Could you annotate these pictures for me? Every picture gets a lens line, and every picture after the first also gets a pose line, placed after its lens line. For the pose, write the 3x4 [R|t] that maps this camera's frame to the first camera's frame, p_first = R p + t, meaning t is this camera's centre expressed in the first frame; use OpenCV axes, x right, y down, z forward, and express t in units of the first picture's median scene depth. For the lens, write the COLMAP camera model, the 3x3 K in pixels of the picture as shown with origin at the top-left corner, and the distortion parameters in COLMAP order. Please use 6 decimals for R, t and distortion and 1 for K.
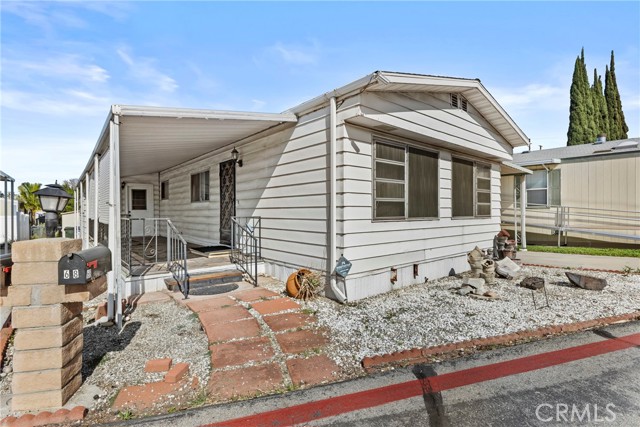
lens RADIAL K [[309.0, 0, 320.0], [0, 309.0, 213.5], [0, 0, 1]] dist [-0.000405, 0.000000]
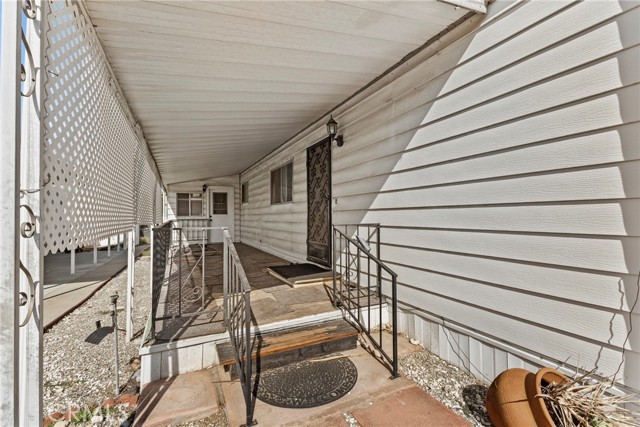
lens RADIAL K [[278.8, 0, 320.0], [0, 278.8, 213.5], [0, 0, 1]] dist [0.000414, 0.000098]
pose [[0.973294, -0.003341, -0.229538, -0.149097], [-0.000565, 0.999856, -0.016948, -0.000087], [0.229561, 0.016625, 0.973152, 0.383938]]
